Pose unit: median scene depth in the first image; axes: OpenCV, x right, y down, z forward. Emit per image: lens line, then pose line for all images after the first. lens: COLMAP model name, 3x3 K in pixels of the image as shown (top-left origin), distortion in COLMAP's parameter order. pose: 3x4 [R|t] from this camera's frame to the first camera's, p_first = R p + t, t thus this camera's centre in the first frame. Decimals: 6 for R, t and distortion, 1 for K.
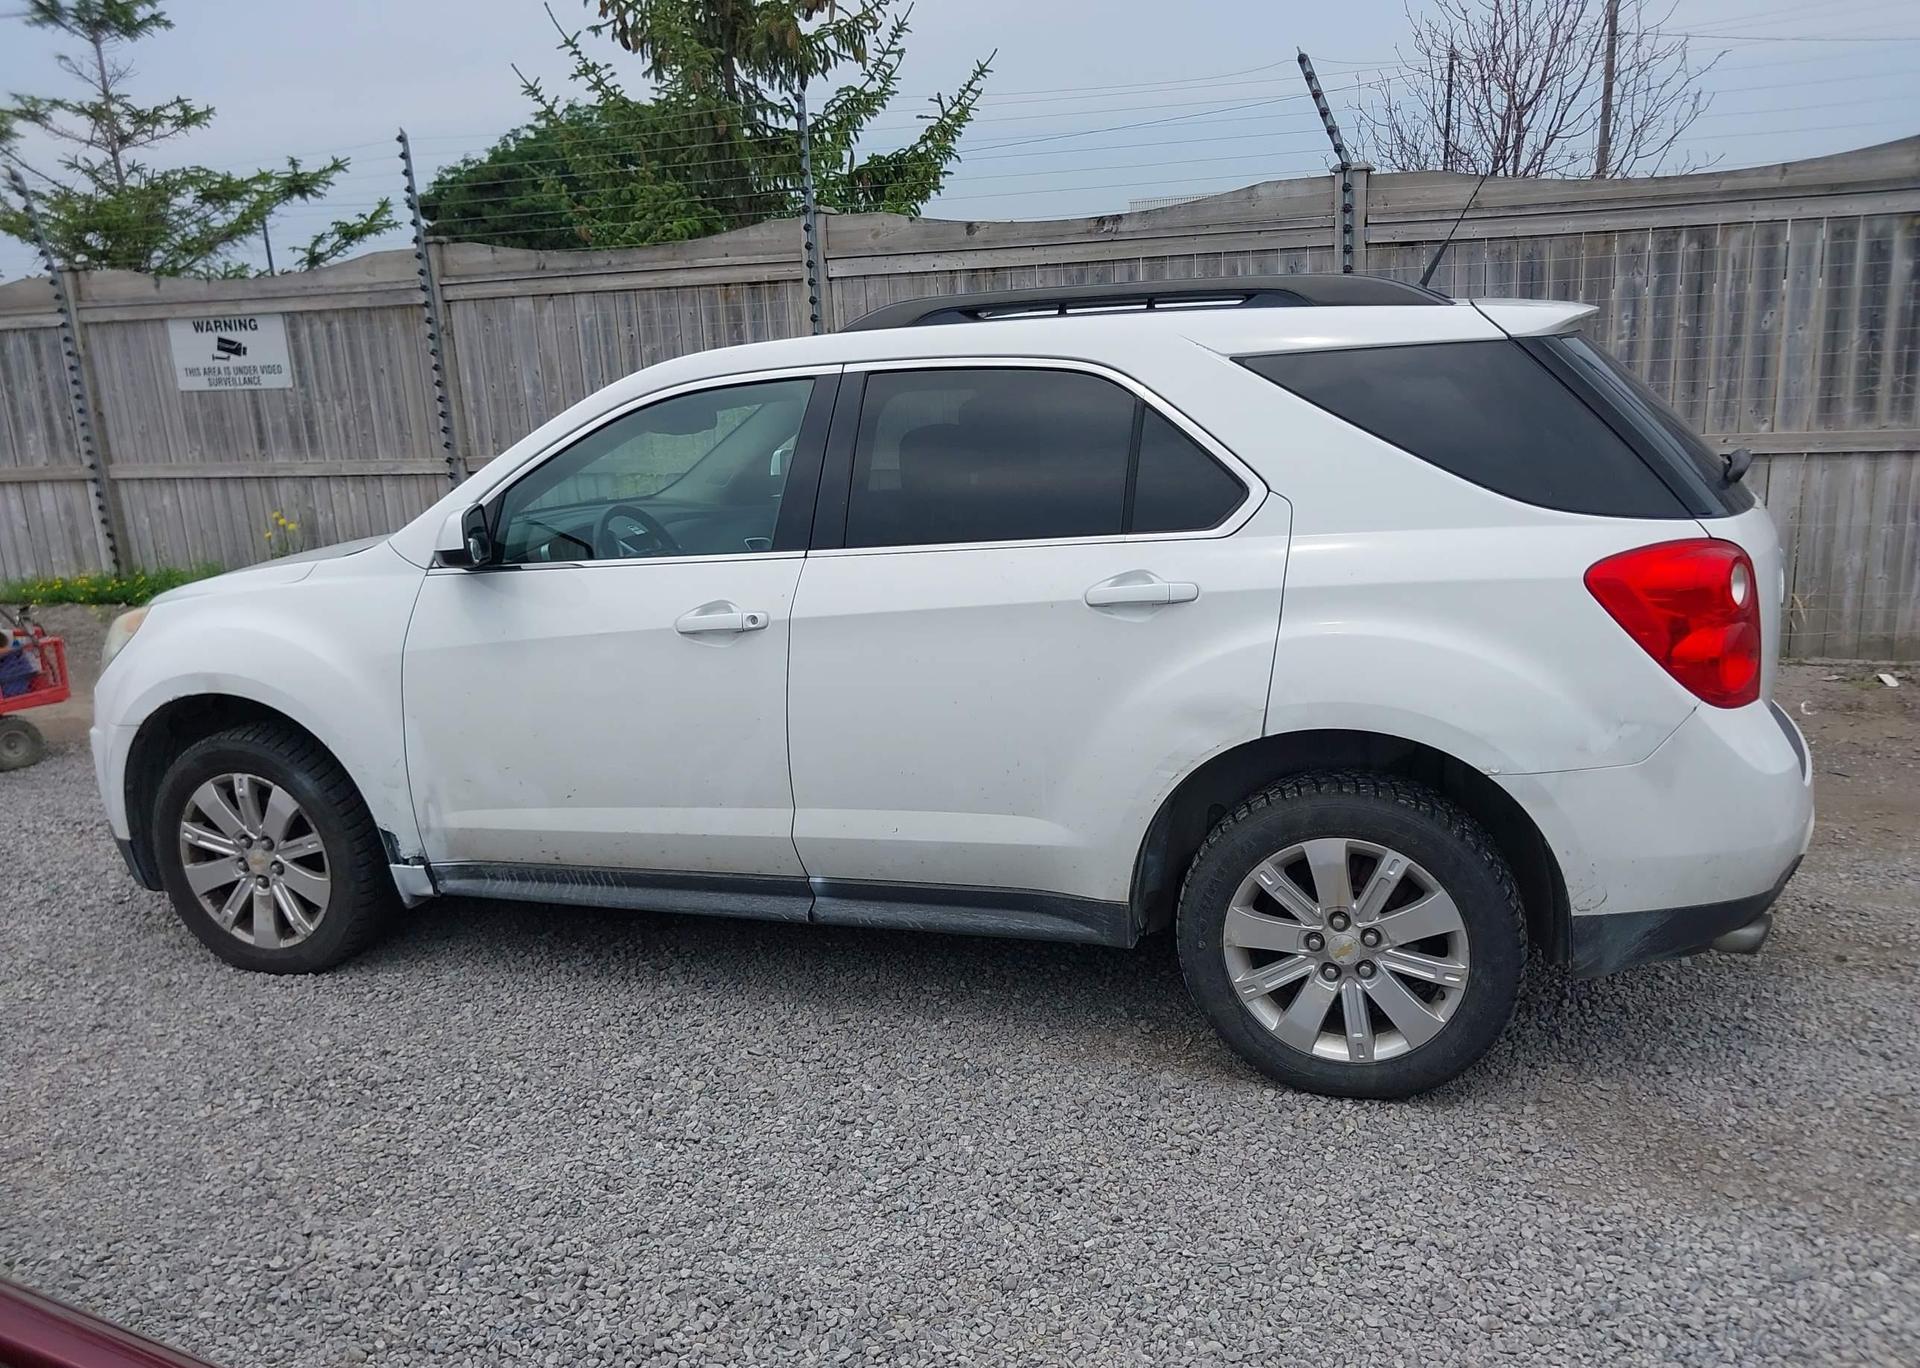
lens RADIAL K [[1535.3, 0, 982.2], [0, 1535.3, 680.0], [0, 0, 1]] dist [0.017068, -0.012654]
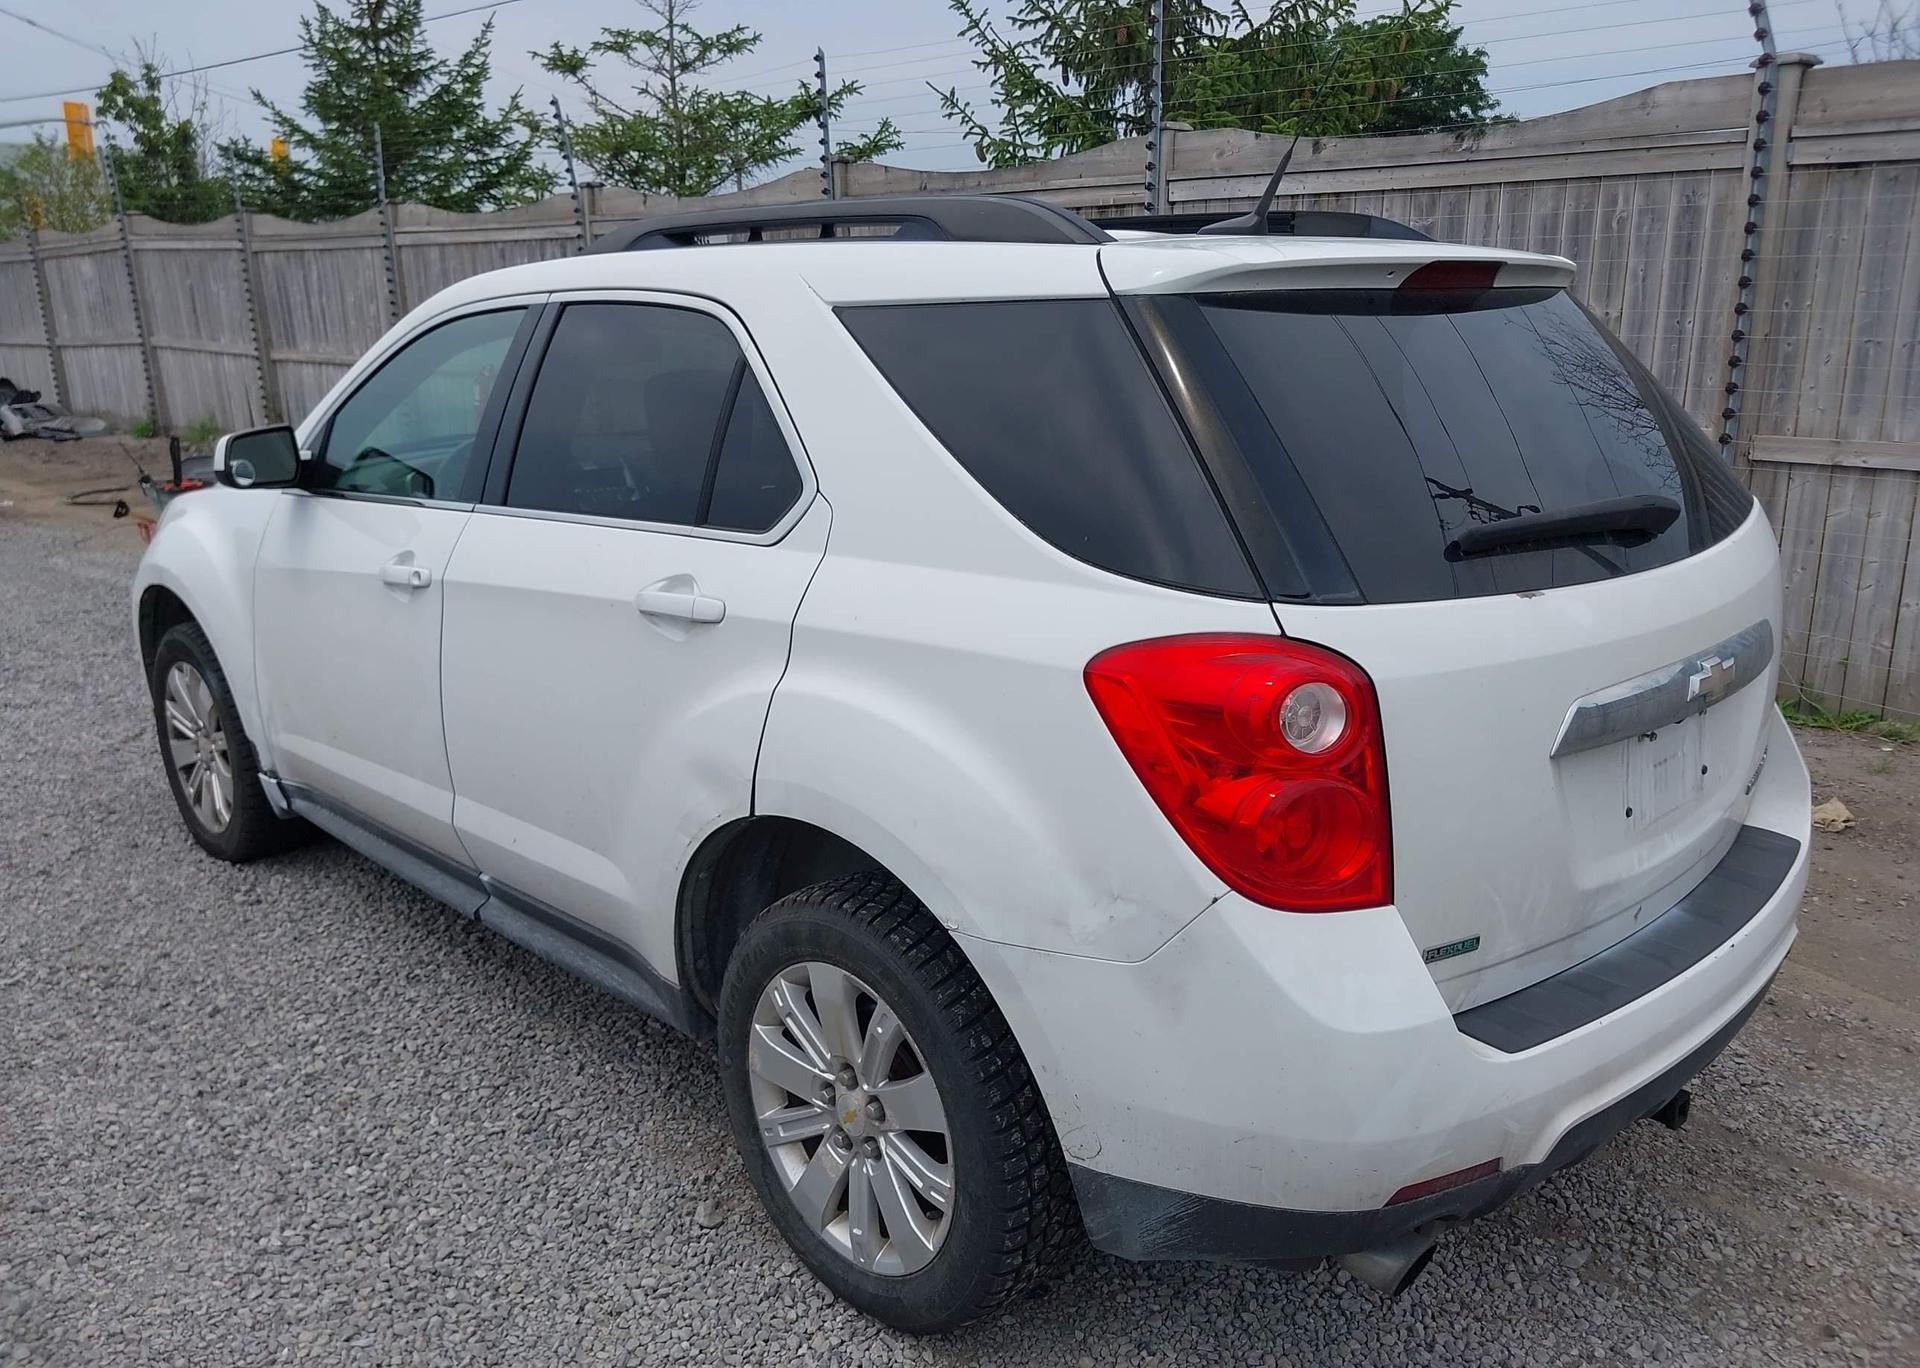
lens RADIAL K [[1535.3, 0, 982.1], [0, 1535.3, 685.6], [0, 0, 1]] dist [0.017068, -0.012654]
pose [[0.893086, 0.149273, -0.424400, 0.273678], [-0.129238, 0.988713, 0.075795, -0.044883], [0.430924, -0.012843, 0.902297, 0.170039]]
